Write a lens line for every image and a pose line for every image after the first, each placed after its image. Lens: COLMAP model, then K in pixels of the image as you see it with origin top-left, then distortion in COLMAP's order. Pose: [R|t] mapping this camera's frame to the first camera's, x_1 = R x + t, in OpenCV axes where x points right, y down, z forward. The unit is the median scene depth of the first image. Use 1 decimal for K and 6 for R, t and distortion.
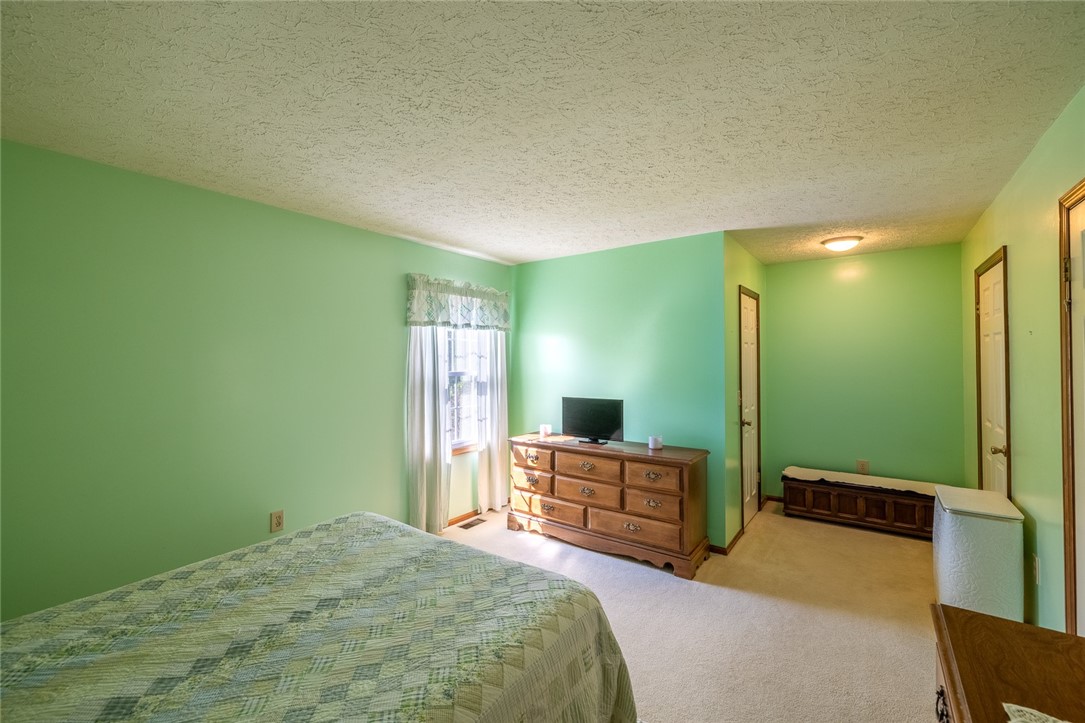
lens RADIAL K [[463.4, 0, 536.3], [0, 463.4, 358.9], [0, 0, 1]] dist [0.001342, 0.000084]
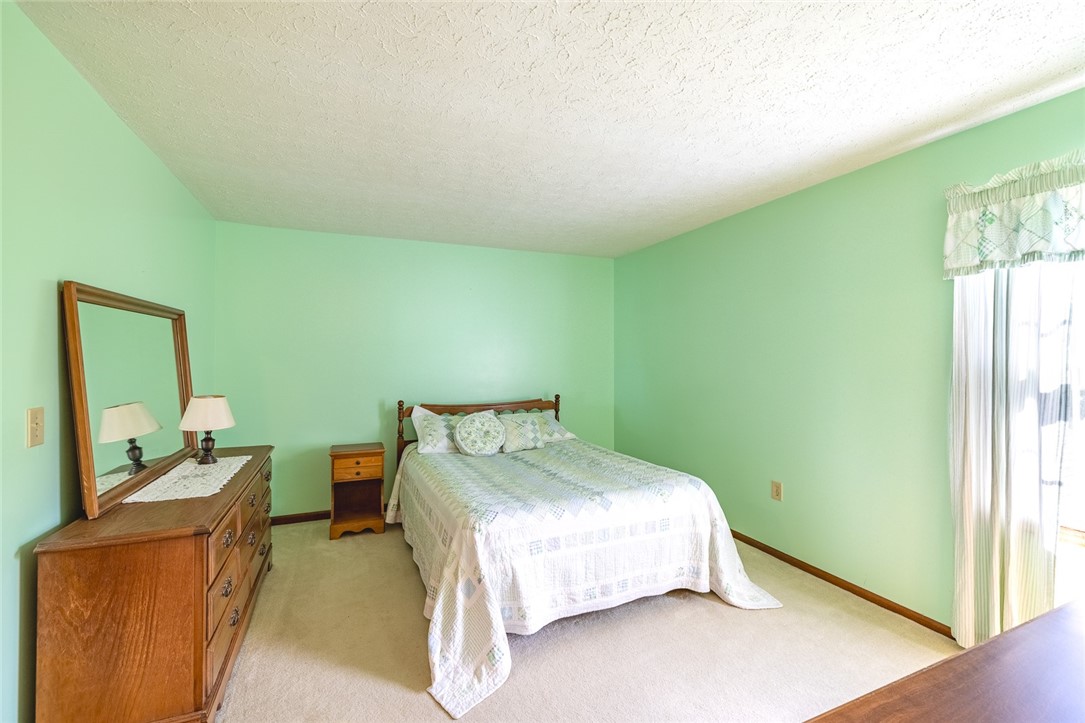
lens RADIAL K [[463.4, 0, 539.2], [0, 463.4, 359.5], [0, 0, 1]] dist [0.001342, 0.000084]
pose [[-0.525536, 0.007780, -0.850736, 0.514702], [0.008416, 0.999957, 0.003946, 0.026270], [0.850730, -0.005086, -0.525578, 0.860852]]
